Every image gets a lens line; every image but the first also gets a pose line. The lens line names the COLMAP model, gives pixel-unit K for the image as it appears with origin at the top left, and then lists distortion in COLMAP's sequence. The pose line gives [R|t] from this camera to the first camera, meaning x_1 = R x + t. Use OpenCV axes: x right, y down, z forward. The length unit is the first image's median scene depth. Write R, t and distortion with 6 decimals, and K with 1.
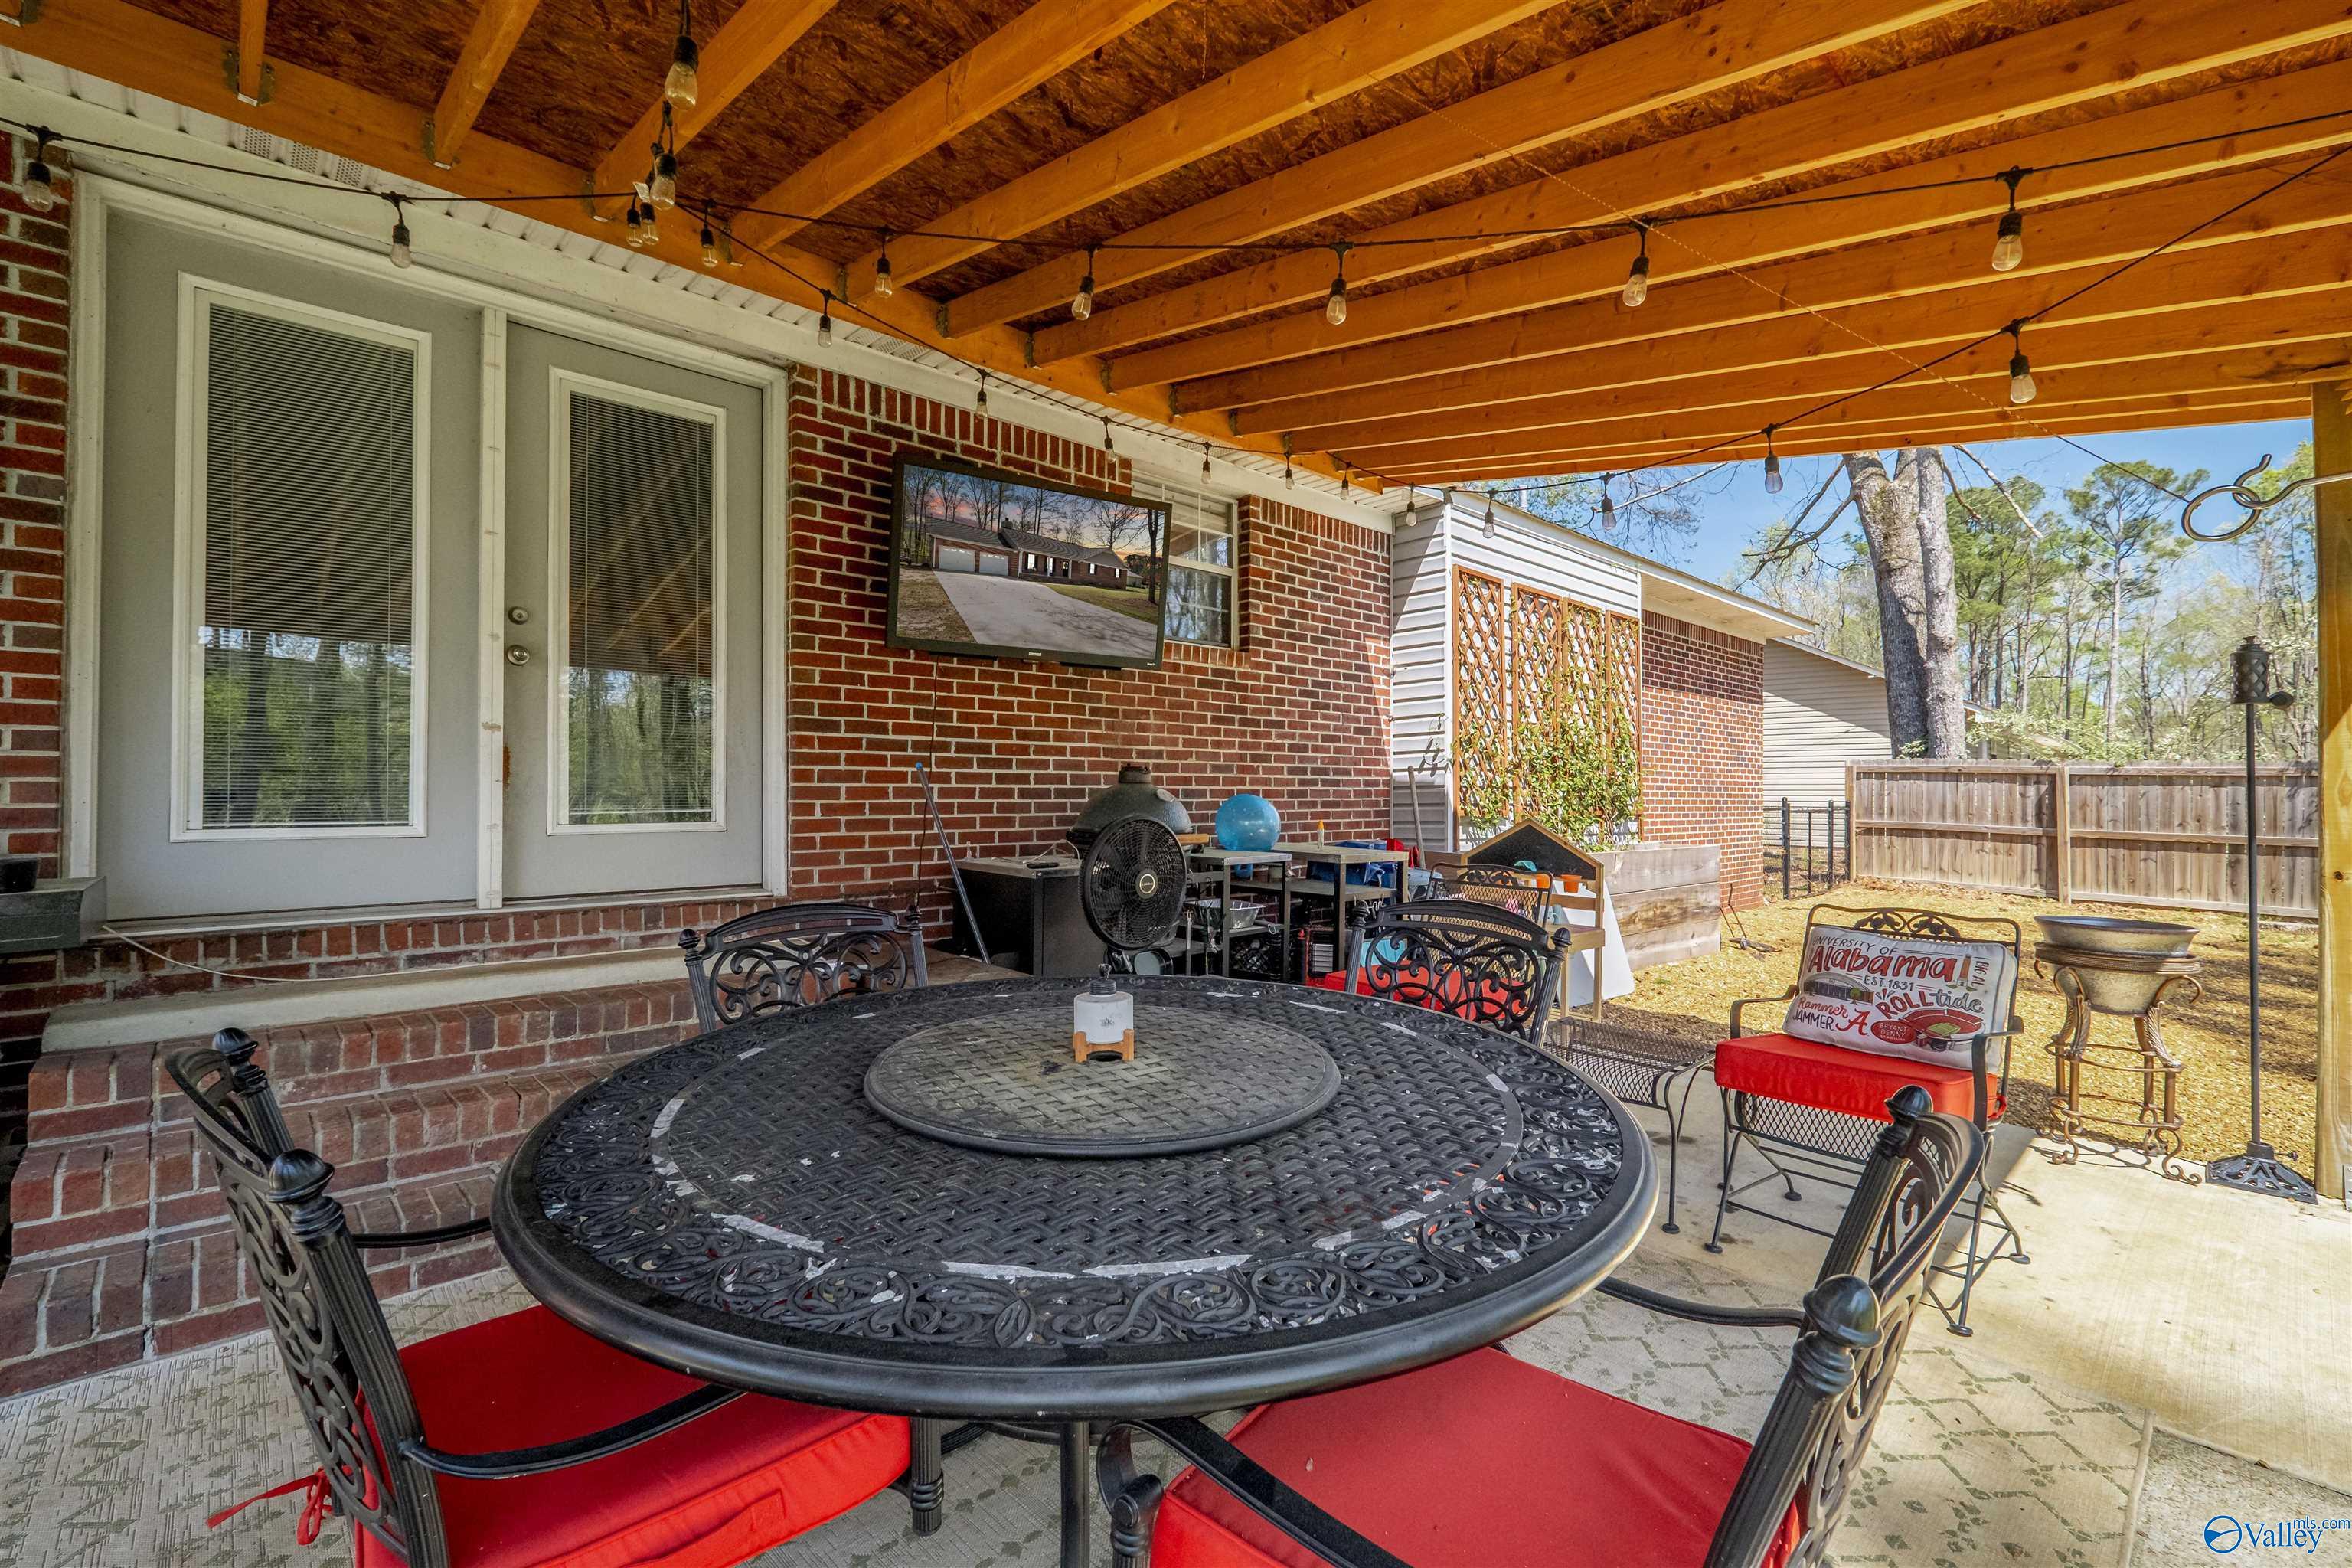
lens RADIAL K [[1026.6, 0, 1183.6], [0, 1026.6, 780.8], [0, 0, 1]] dist [0.020925, -0.016218]
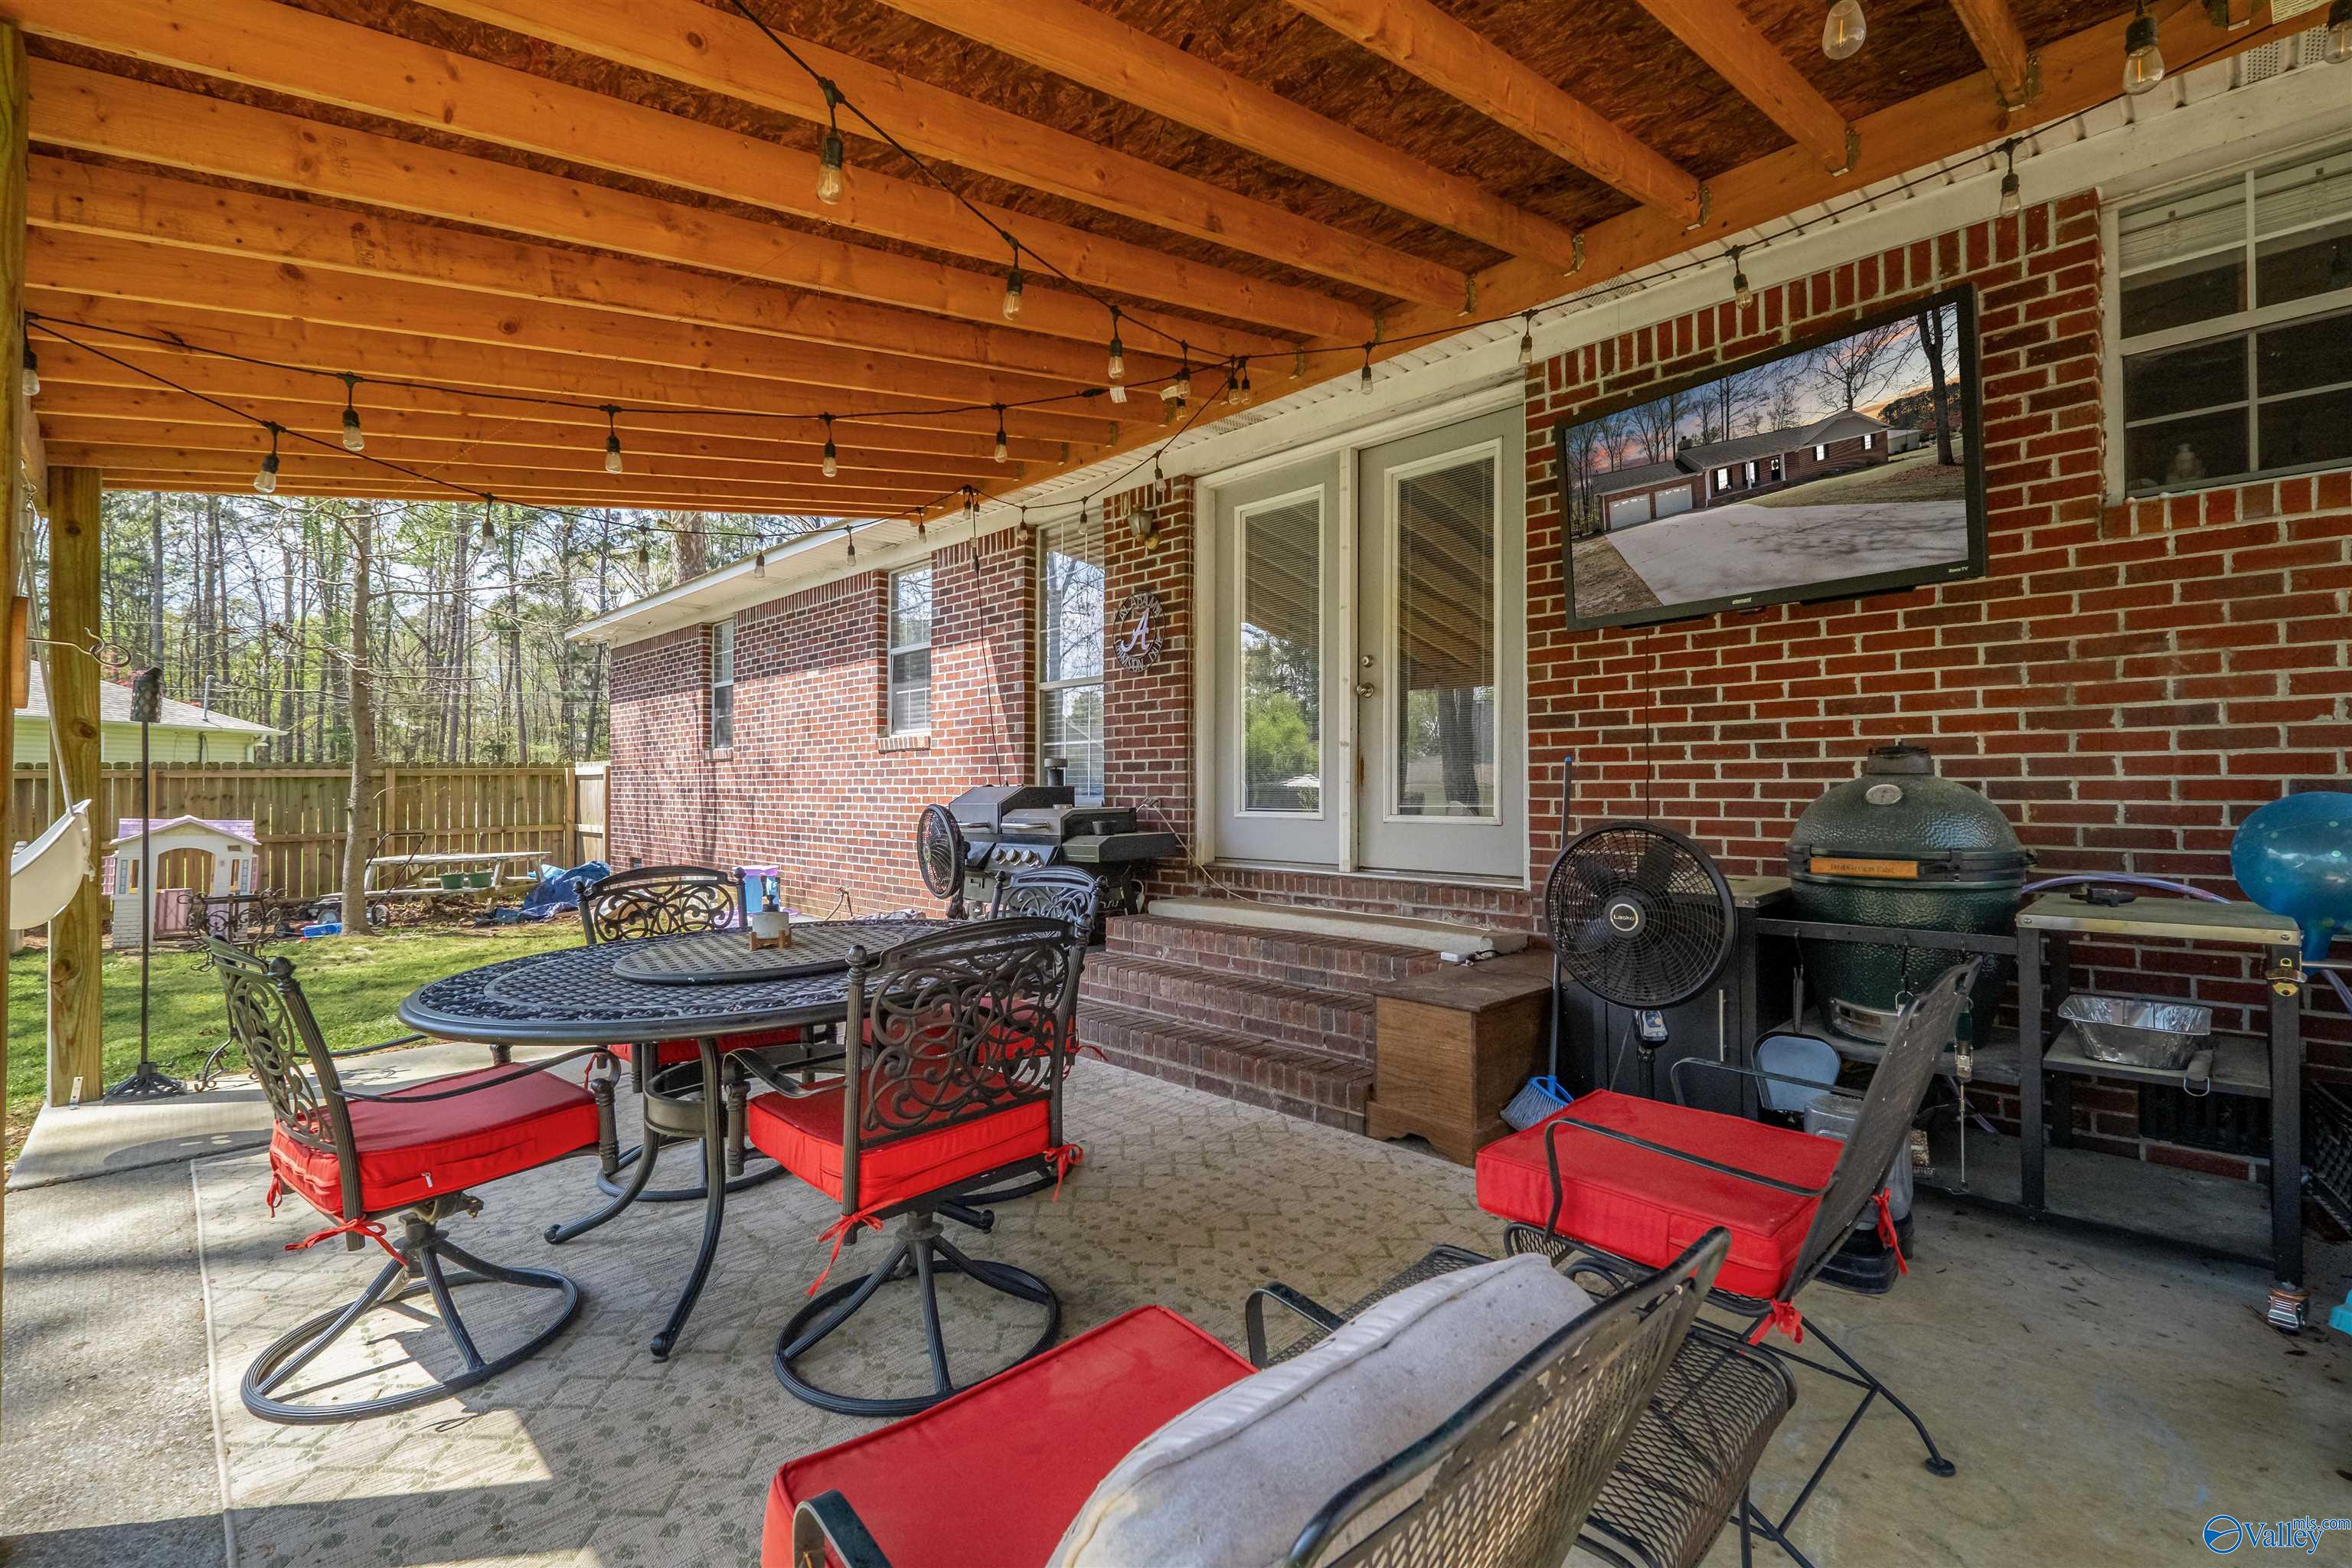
lens RADIAL K [[1032.6, 0, 1176.0], [0, 1032.6, 784.0], [0, 0, 1]] dist [-0.001614, -0.000184]
pose [[0.018036, -0.007229, -0.999811, 0.491663], [0.014320, 0.999873, -0.006971, 0.005804], [0.999735, -0.014191, 0.018137, 0.490455]]
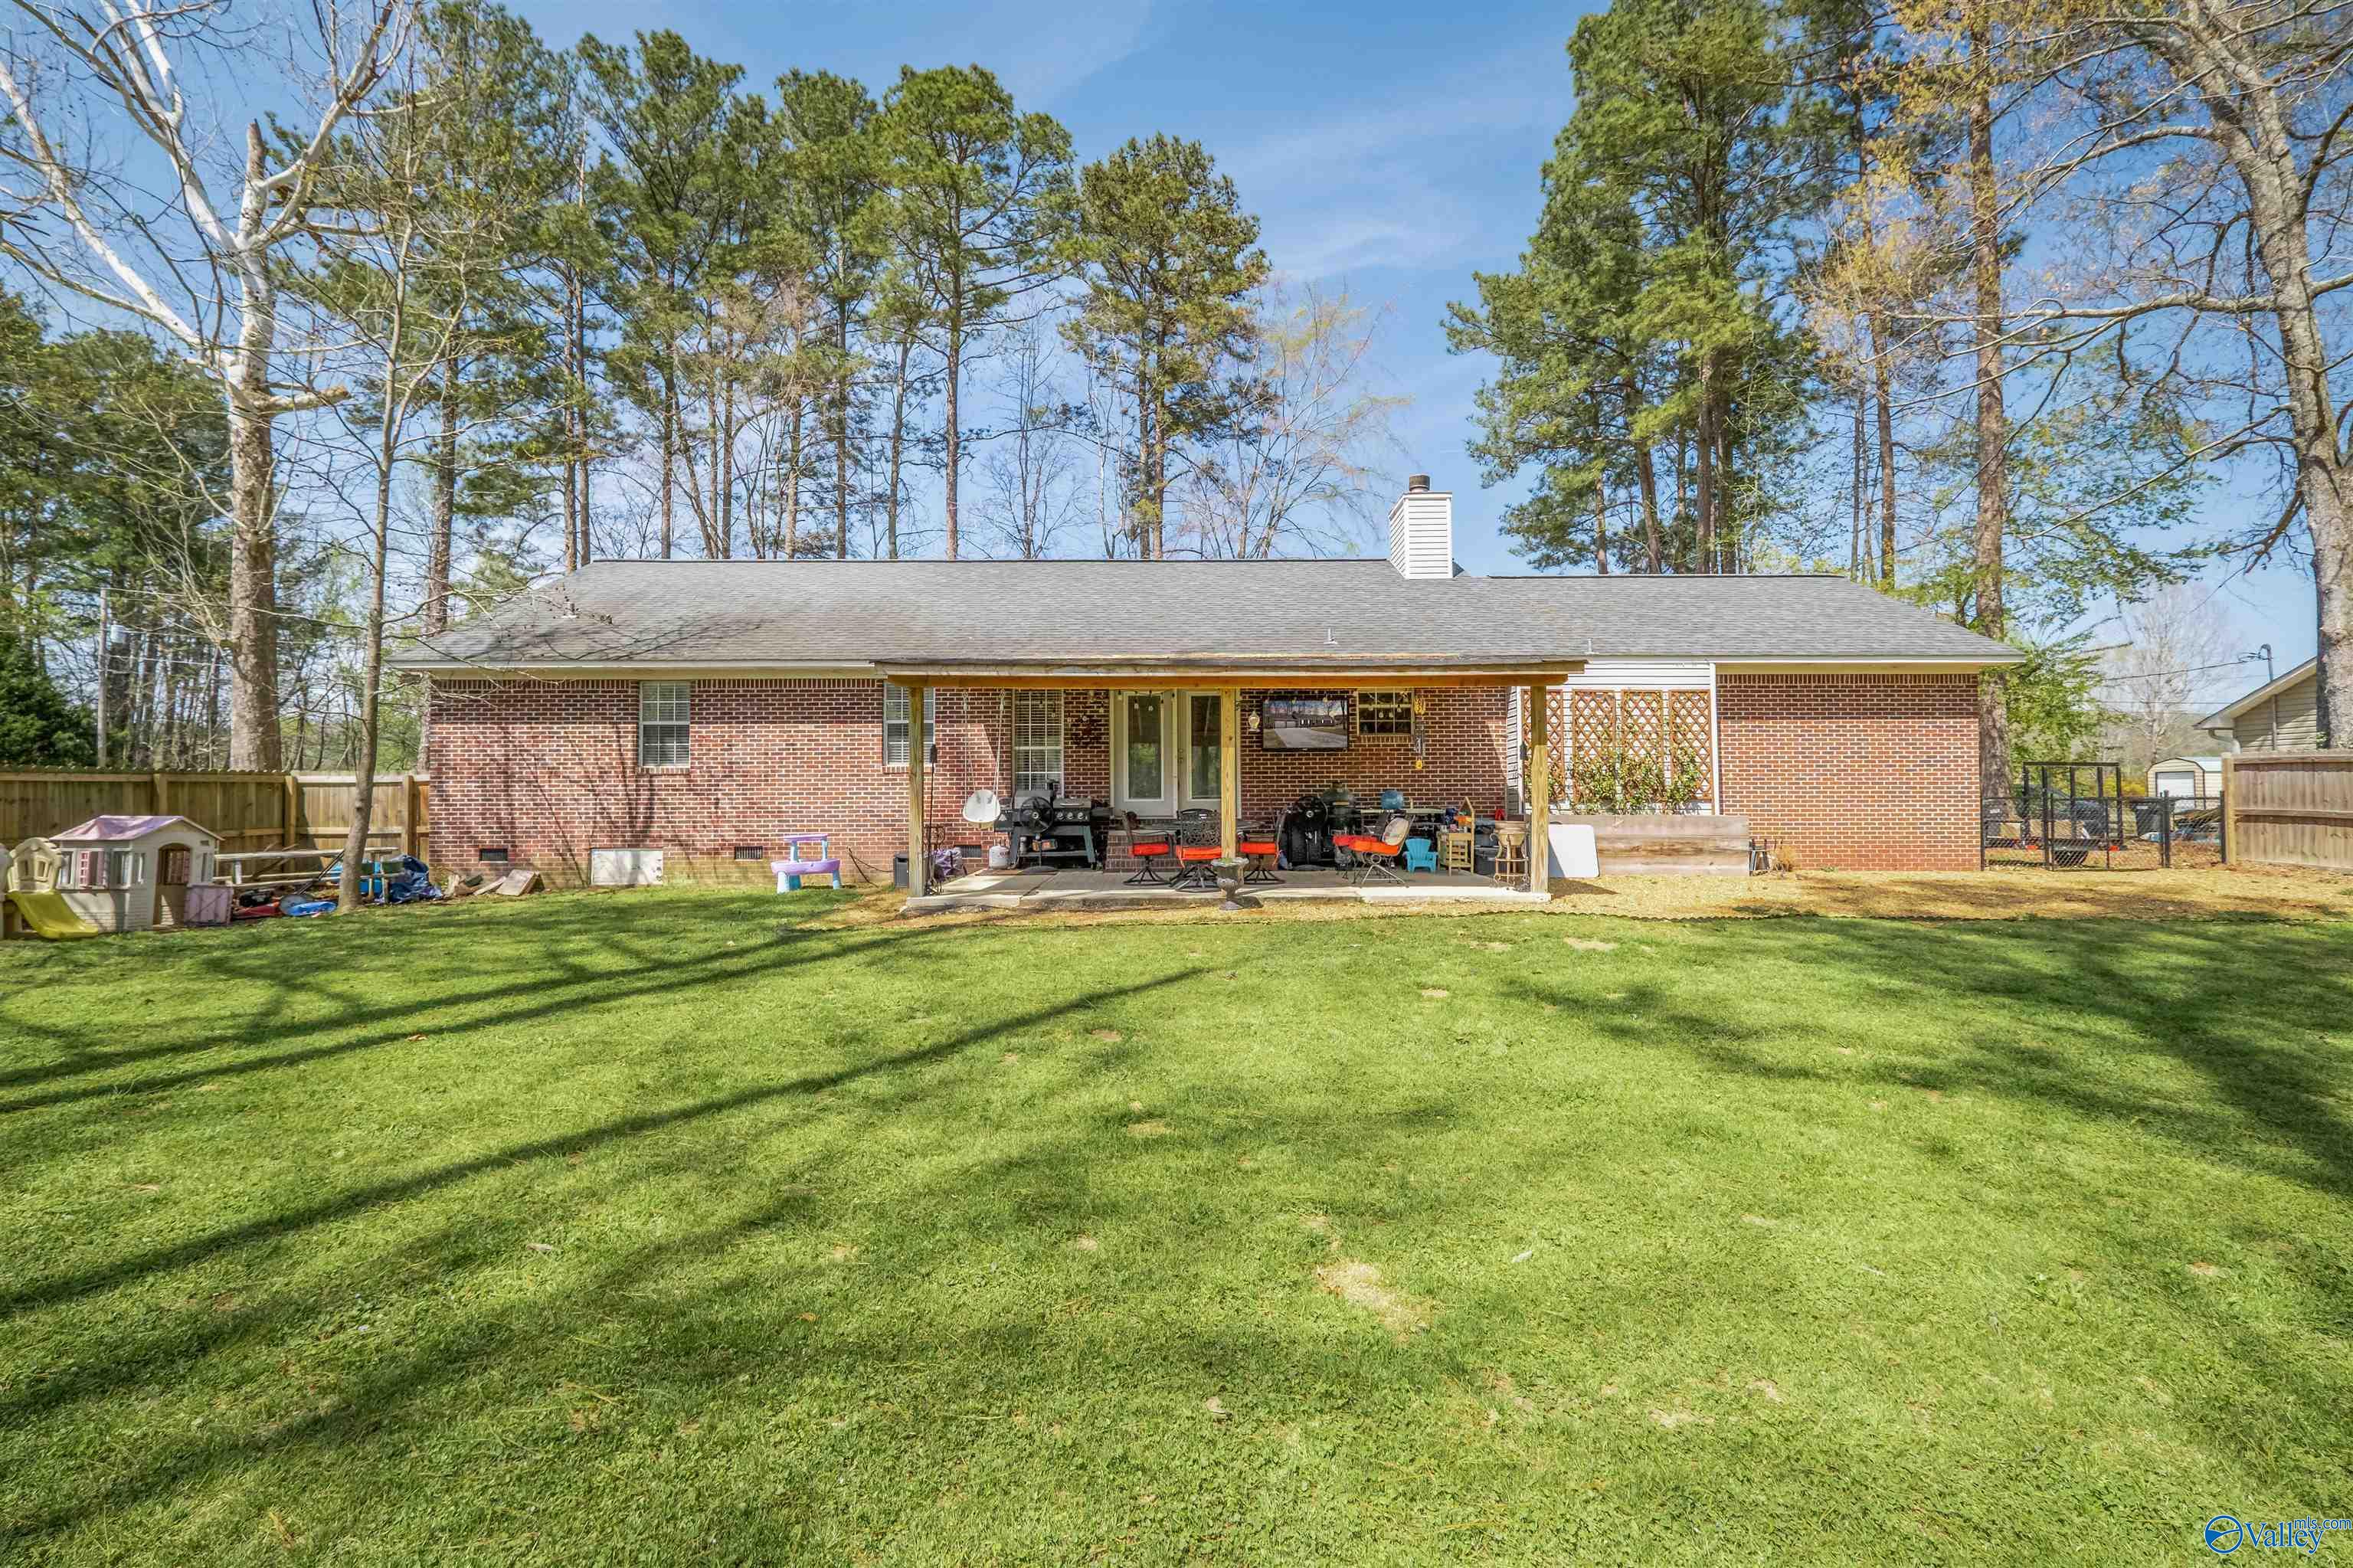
lens RADIAL K [[1047.6, 0, 1182.5], [0, 1047.6, 778.1], [0, 0, 1]] dist [0.001590, -0.000019]
pose [[0.744043, -0.025880, -0.667630, 1.558306], [0.016554, 0.999657, -0.020303, 0.029532], [0.667926, 0.004054, 0.744216, -1.540281]]
